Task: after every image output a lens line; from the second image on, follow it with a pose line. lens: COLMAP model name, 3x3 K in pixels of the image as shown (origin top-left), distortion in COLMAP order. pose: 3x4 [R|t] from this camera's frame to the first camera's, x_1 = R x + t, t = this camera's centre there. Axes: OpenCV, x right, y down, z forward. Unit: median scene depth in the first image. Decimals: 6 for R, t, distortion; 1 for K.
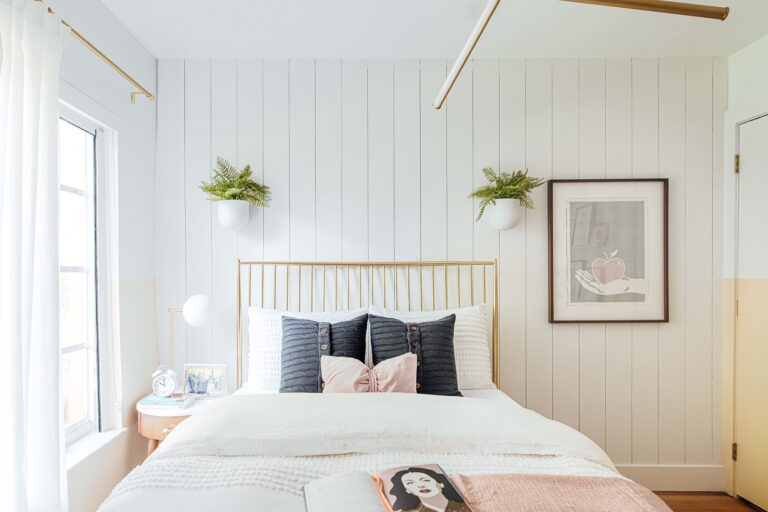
lens RADIAL K [[457.2, 0, 339.3], [0, 457.2, 275.4], [0, 0, 1]] dist [-0.000653, -0.000092]
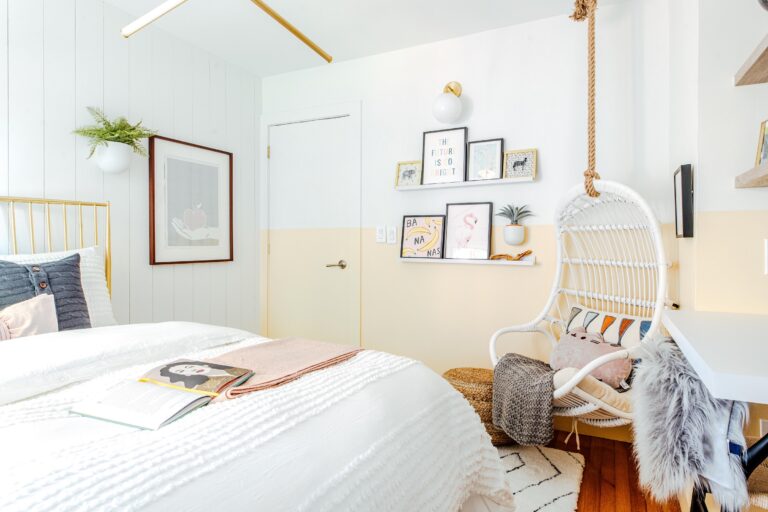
lens RADIAL K [[445.4, 0, 386.3], [0, 445.4, 250.0], [0, 0, 1]] dist [0.000107, 0.000093]
pose [[0.428711, -0.005026, 0.903428, -0.274693], [0.001250, 0.999987, 0.004970, 0.066487], [-0.903441, -0.001001, 0.428712, 0.032113]]
